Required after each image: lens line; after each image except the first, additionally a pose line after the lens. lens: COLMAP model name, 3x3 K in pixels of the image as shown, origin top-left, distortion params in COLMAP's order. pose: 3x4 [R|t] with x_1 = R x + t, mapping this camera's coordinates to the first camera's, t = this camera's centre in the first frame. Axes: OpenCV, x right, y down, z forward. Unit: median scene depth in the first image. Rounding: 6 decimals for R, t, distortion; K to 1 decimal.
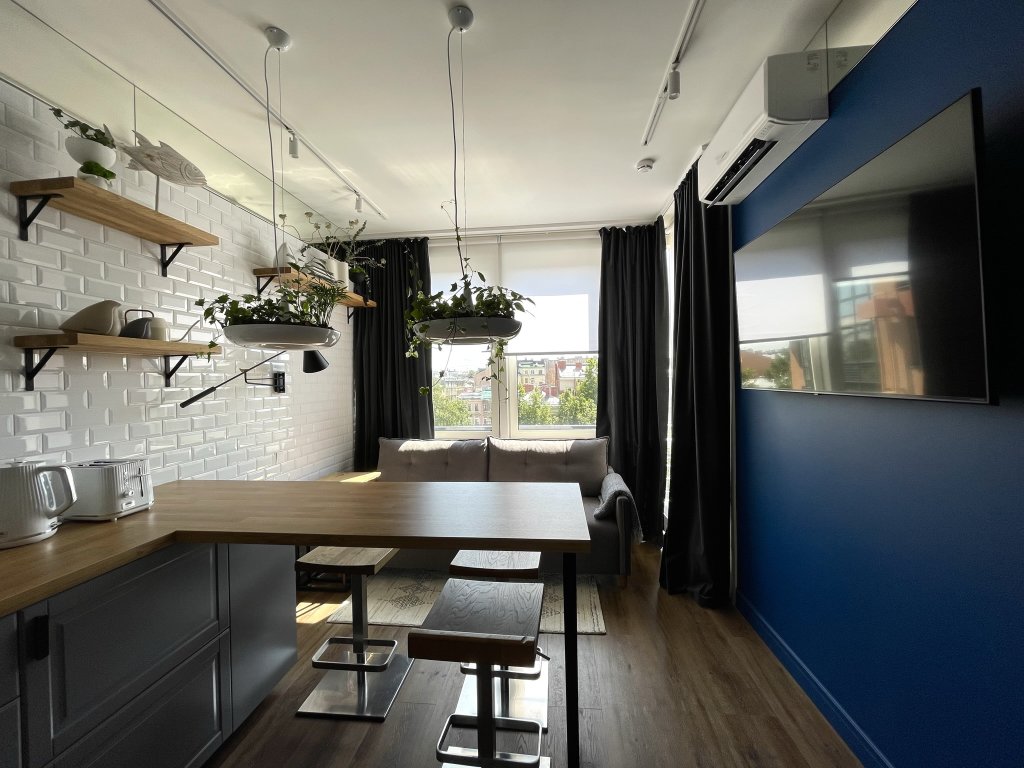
lens RADIAL K [[411.4, 0, 512.0], [0, 411.4, 384.0], [0, 0, 1]] dist [0.000476, -0.000230]
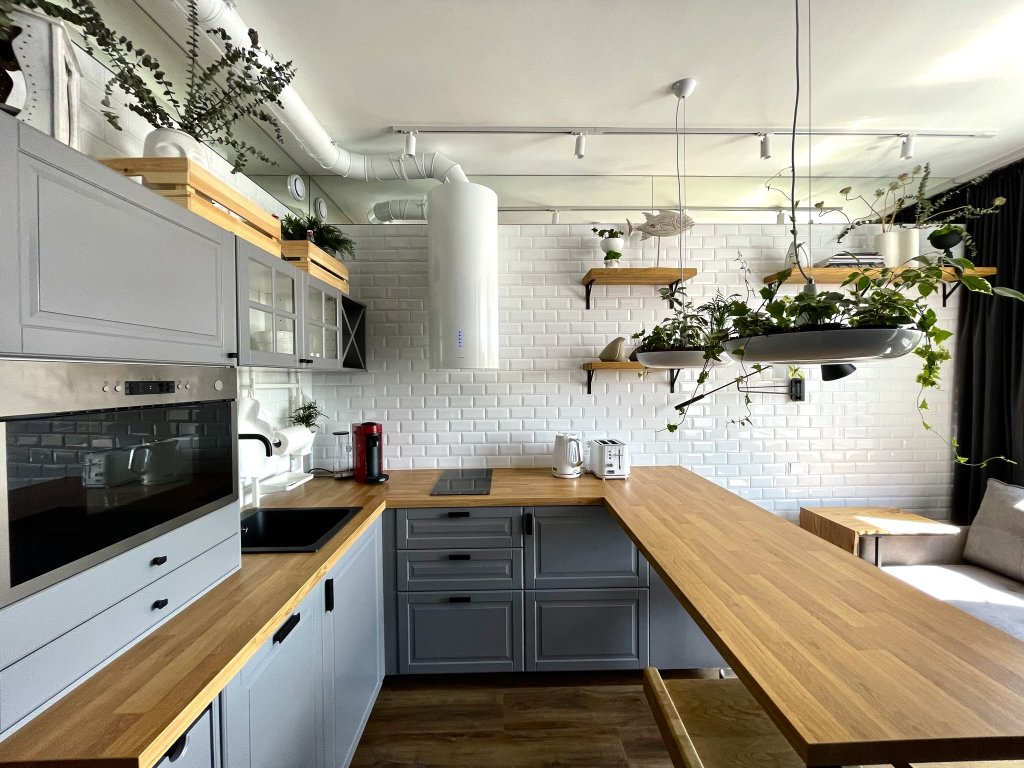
lens RADIAL K [[411.4, 0, 512.0], [0, 411.4, 384.0], [0, 0, 1]] dist [0.000476, -0.000230]
pose [[0.132577, 0.041014, -0.990324, 0.451814], [-0.007469, 0.999156, 0.040380, -0.081514], [0.991145, 0.002043, 0.132771, 0.370618]]
